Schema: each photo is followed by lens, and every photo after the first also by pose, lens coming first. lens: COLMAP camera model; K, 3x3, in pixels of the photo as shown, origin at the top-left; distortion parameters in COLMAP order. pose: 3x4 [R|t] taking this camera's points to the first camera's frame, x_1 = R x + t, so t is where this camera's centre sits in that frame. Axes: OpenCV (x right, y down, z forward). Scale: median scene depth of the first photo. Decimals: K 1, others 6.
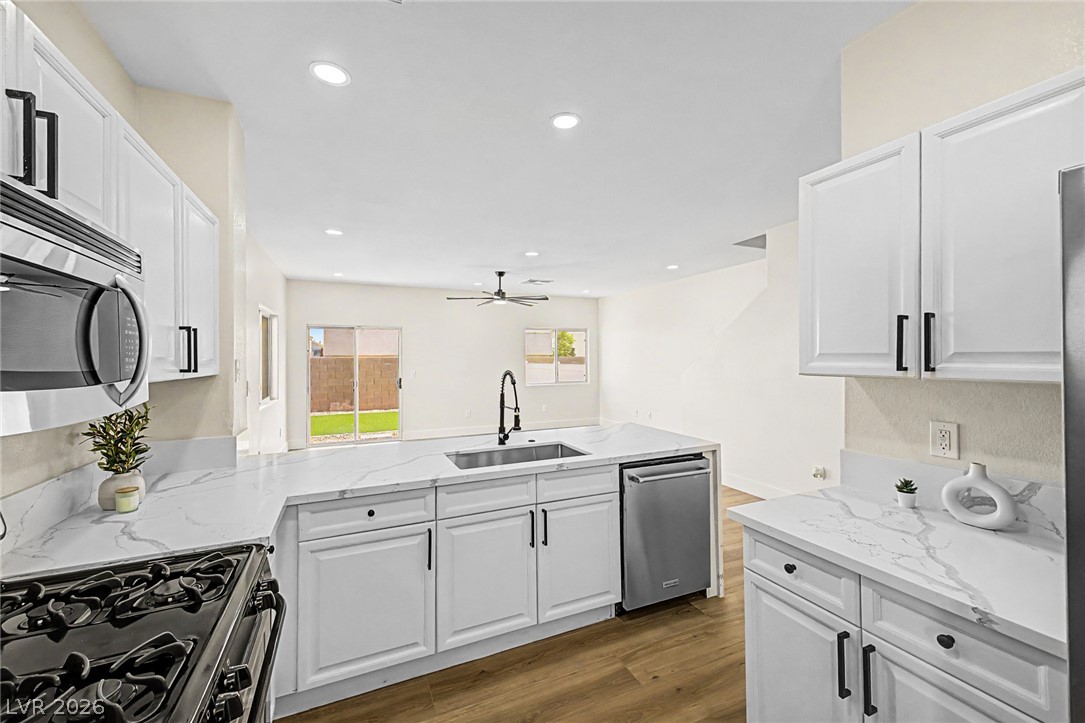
lens RADIAL K [[444.4, 0, 556.8], [0, 444.4, 350.7], [0, 0, 1]] dist [0.015726, -0.000174]
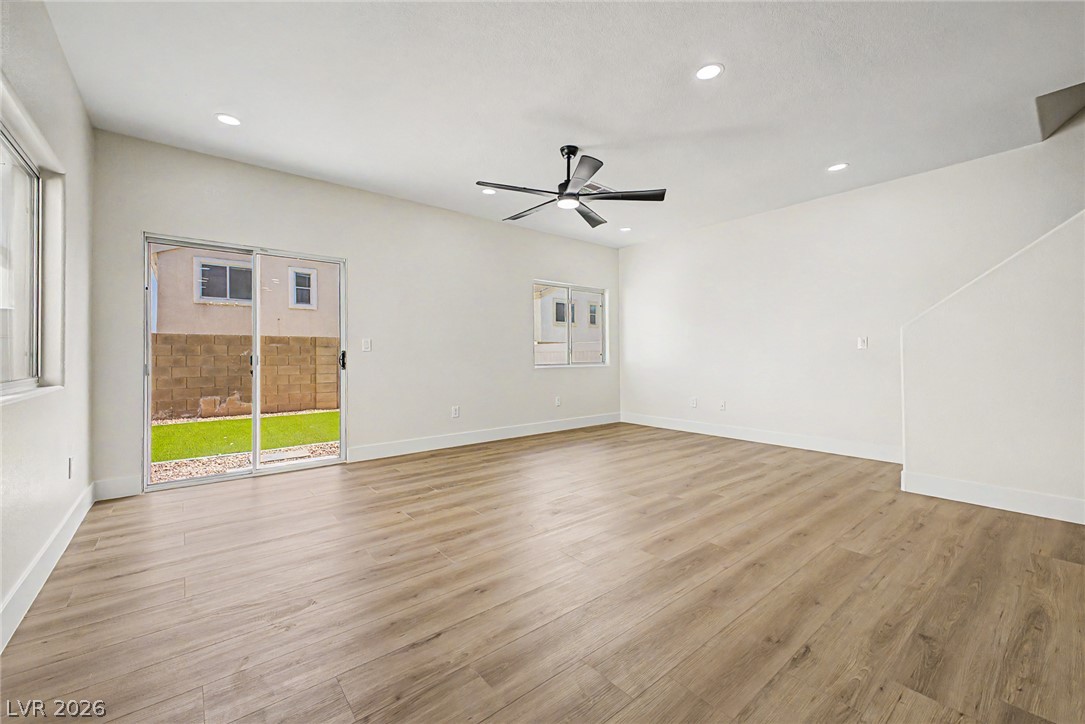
lens RADIAL K [[444.4, 0, 556.8], [0, 444.4, 351.2], [0, 0, 1]] dist [0.015726, -0.000174]
pose [[0.965354, -0.000929, 0.260941, -0.248236], [0.001220, 0.999999, -0.000951, 0.064794], [-0.260939, 0.001237, 0.965354, 0.404598]]
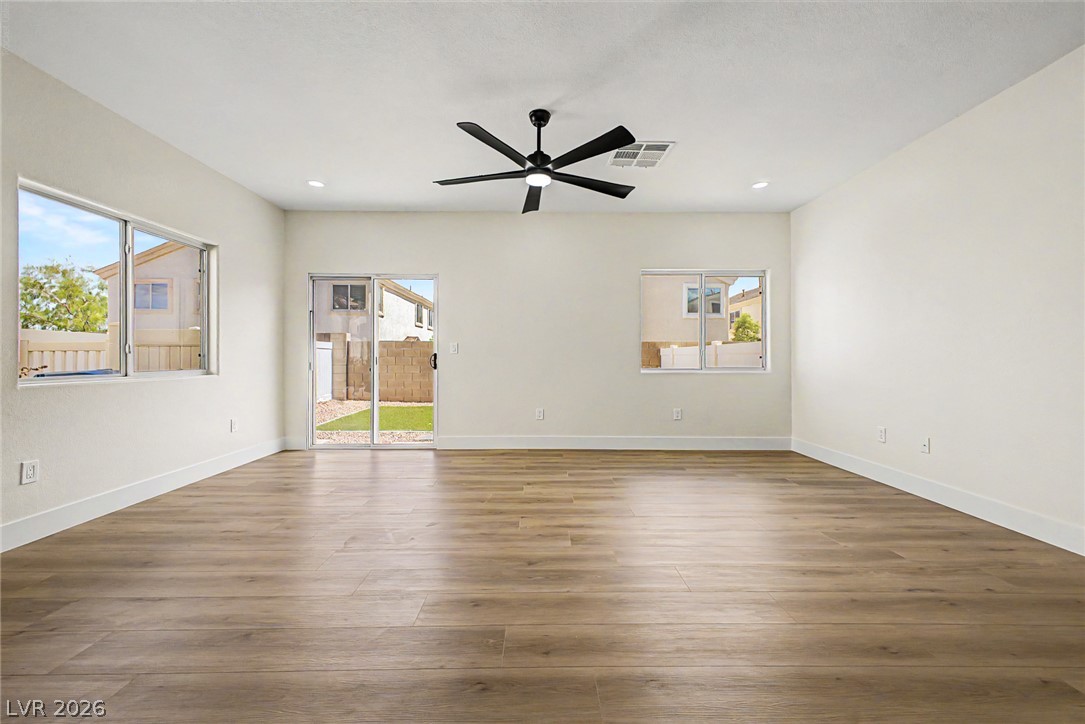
lens RADIAL K [[439.1, 0, 542.5], [0, 439.1, 362.0], [0, 0, 1]] dist [0.013740, -0.000148]
pose [[0.907983, 0.005772, -0.418967, 0.059560], [0.001778, 0.999843, 0.017626, 0.065101], [0.419003, -0.016749, 0.907831, 0.498451]]
